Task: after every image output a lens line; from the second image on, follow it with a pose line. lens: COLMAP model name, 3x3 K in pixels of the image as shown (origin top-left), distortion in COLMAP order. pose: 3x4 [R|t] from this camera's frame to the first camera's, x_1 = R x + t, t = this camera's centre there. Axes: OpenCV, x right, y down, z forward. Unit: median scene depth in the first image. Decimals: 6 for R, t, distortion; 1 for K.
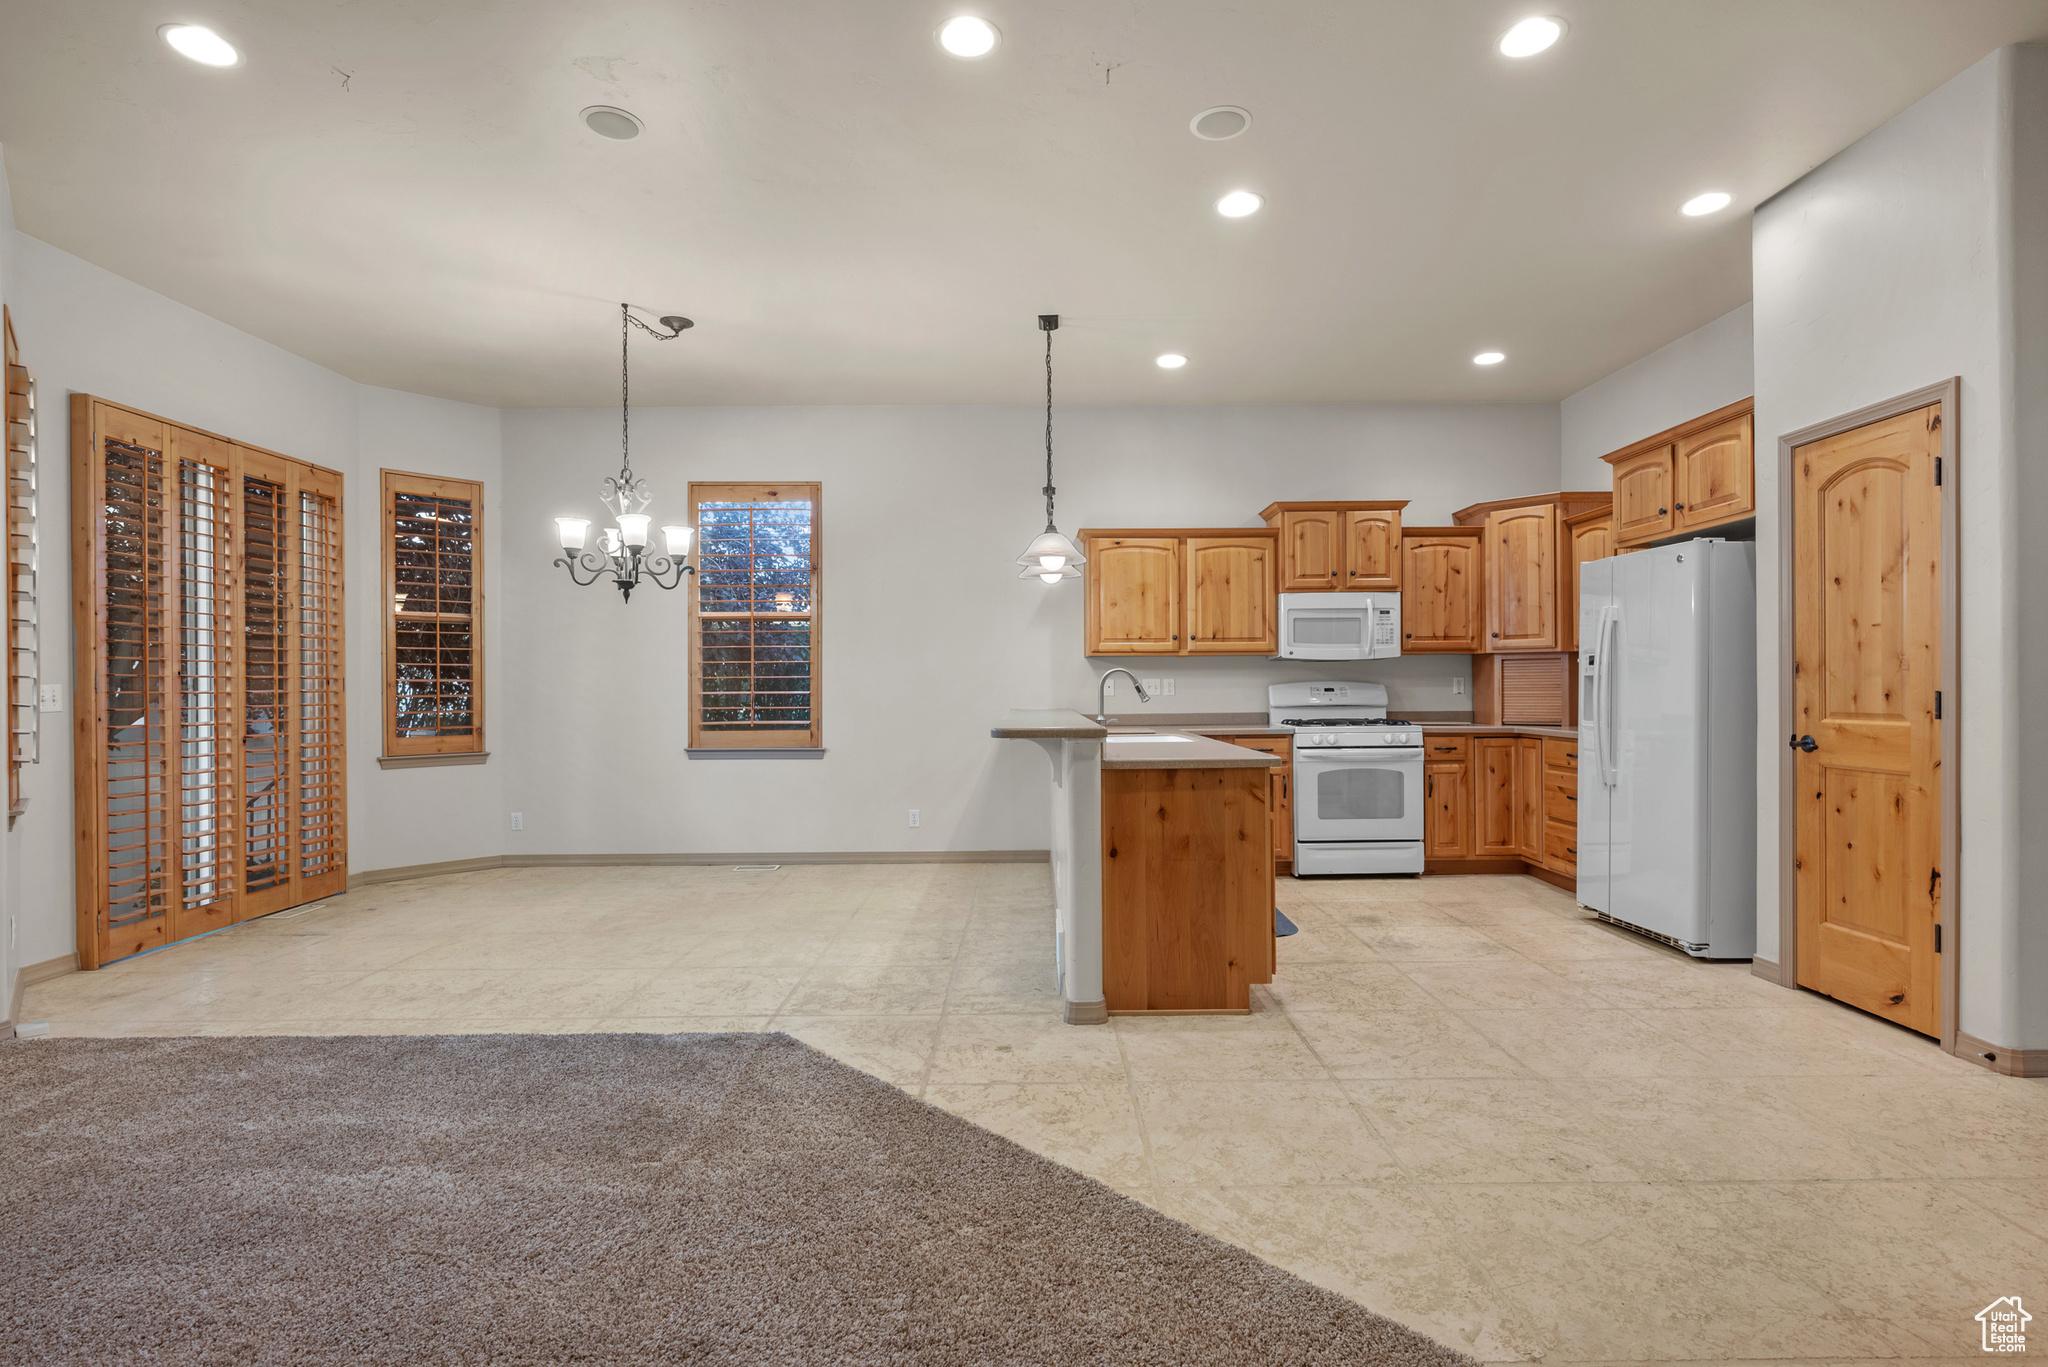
lens RADIAL K [[984.2, 0, 1031.2], [0, 984.2, 689.5], [0, 0, 1]] dist [-0.000854, -0.000746]
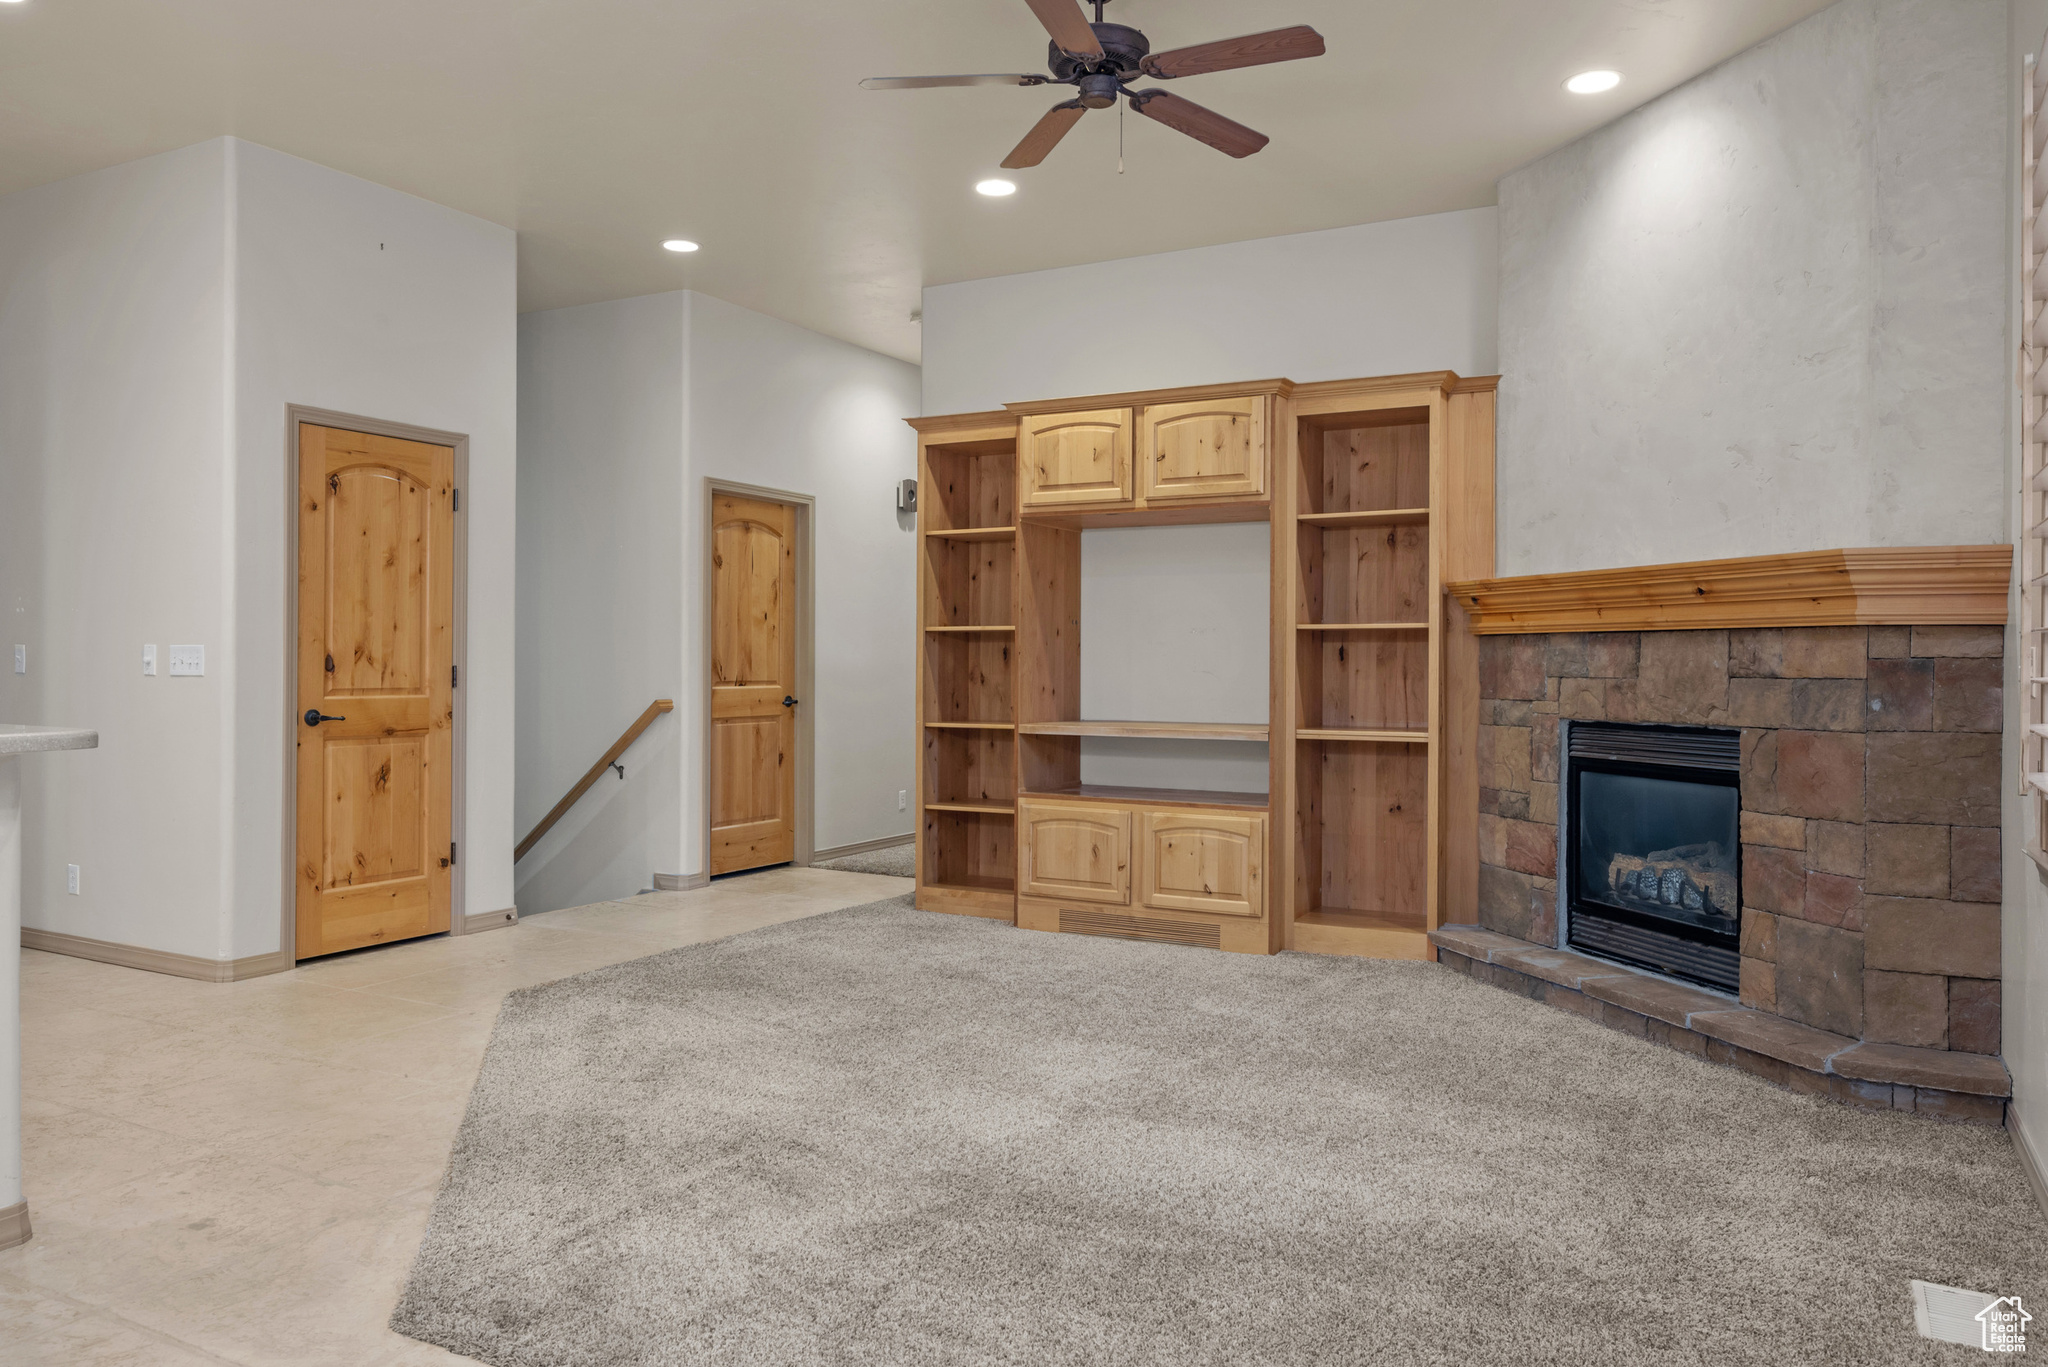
lens RADIAL K [[1399.6, 0, 1025.6], [0, 1399.6, 677.9], [0, 0, 1]] dist [-0.002303, -0.001248]
pose [[-0.880821, 0.002776, 0.473442, -0.619534], [0.005473, 0.999976, 0.004320, 0.006100], [-0.473418, 0.006396, -0.880815, 1.029429]]
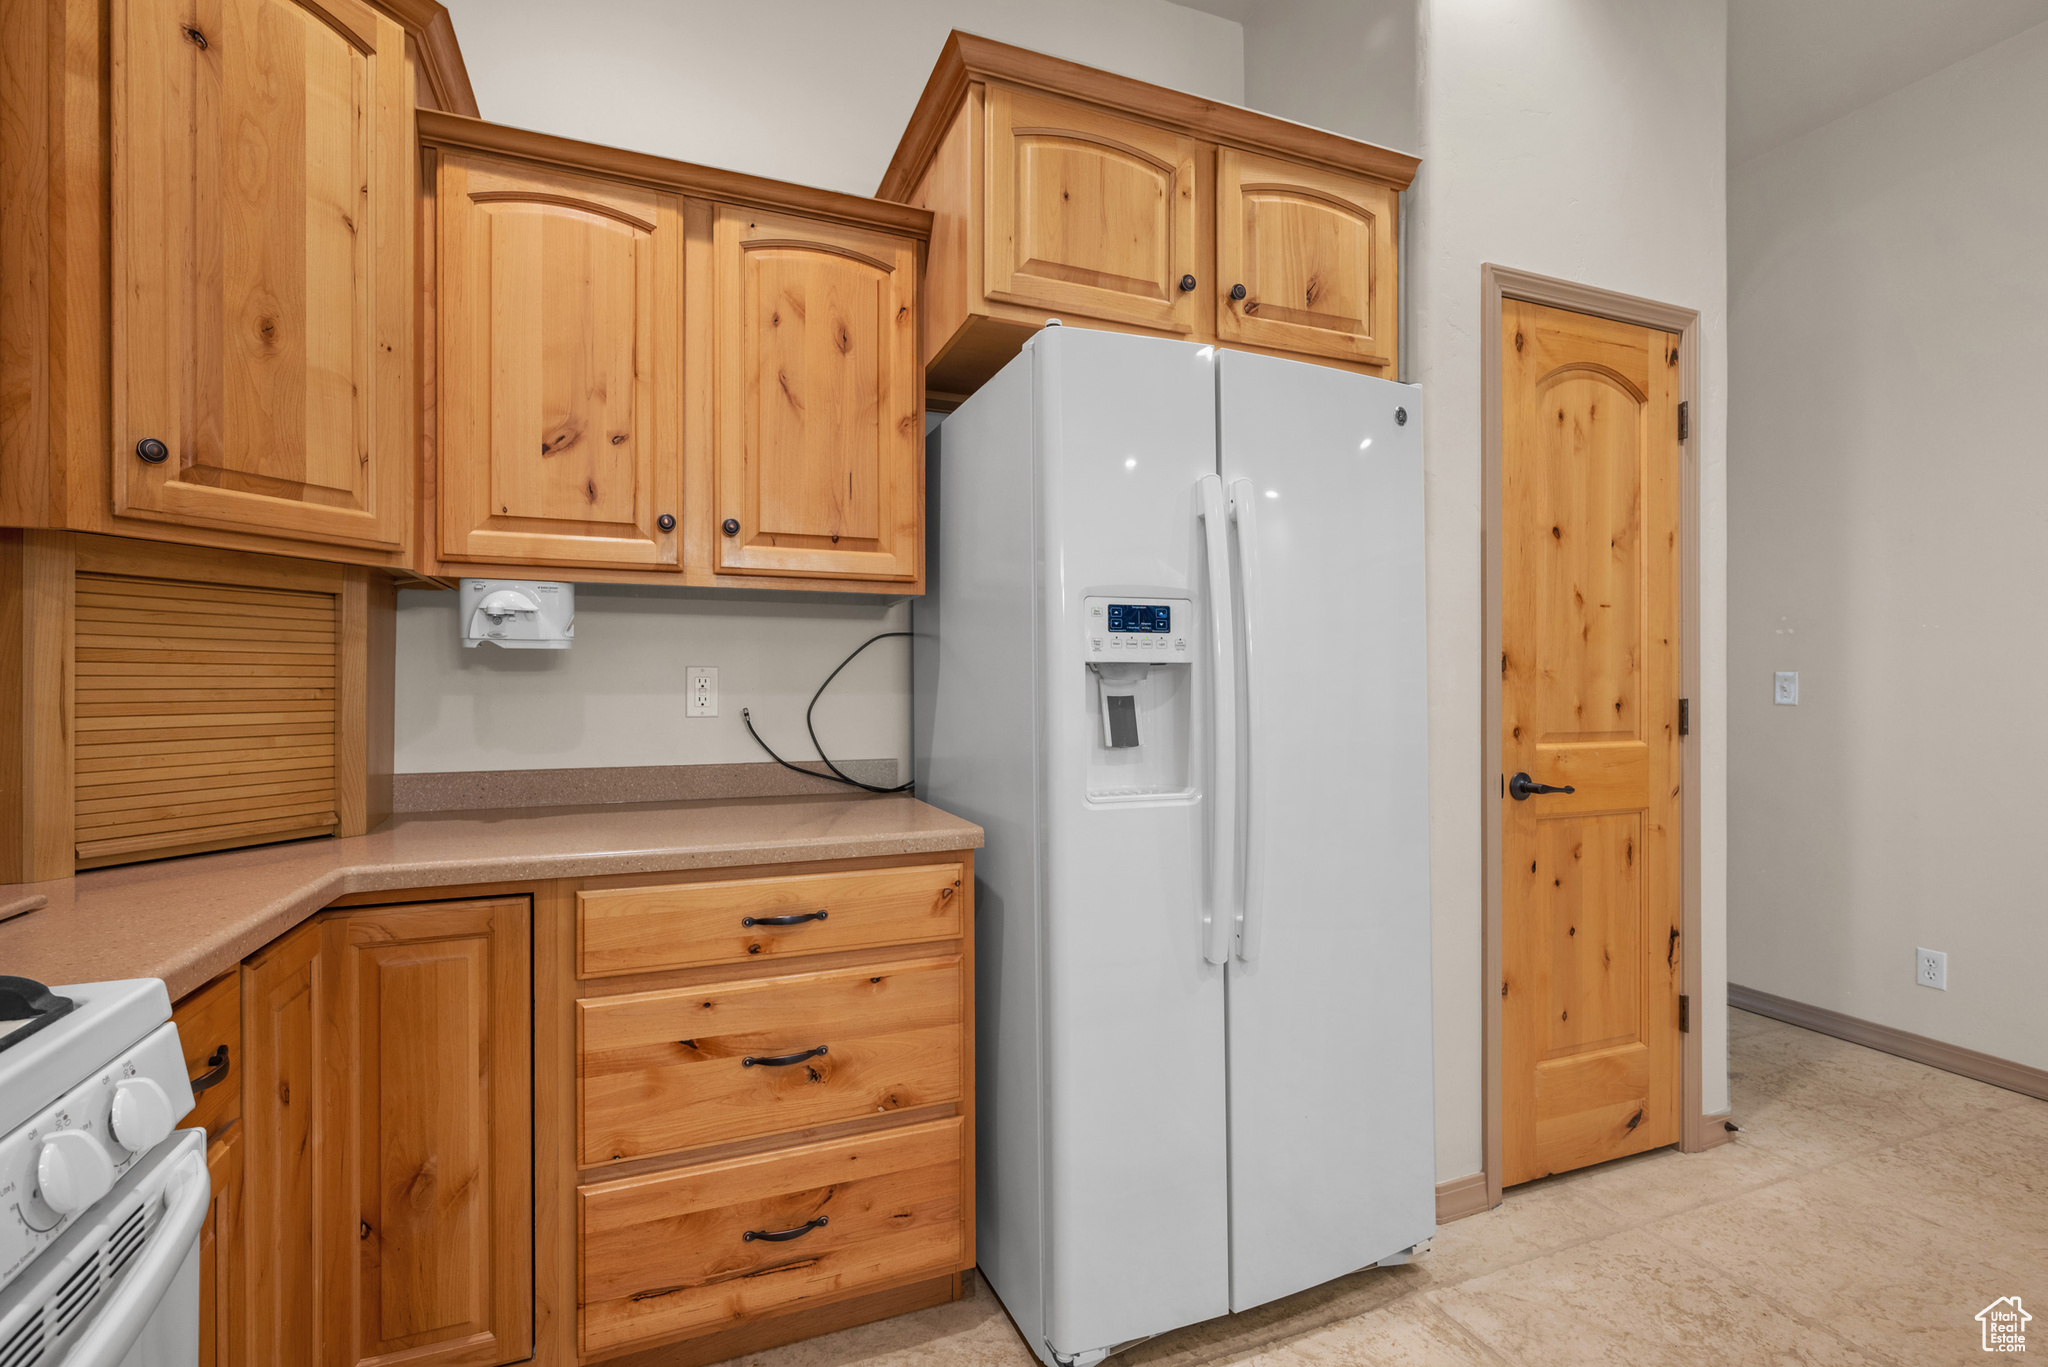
lens RADIAL K [[912.4, 0, 1034.0], [0, 912.4, 692.3], [0, 0, 1]] dist [0.000239, -0.000772]
pose [[-0.367367, 0.004636, 0.930064, 0.281895], [0.005197, 0.999982, -0.002932, -0.002842], [-0.930061, 0.003757, -0.367385, 1.138229]]
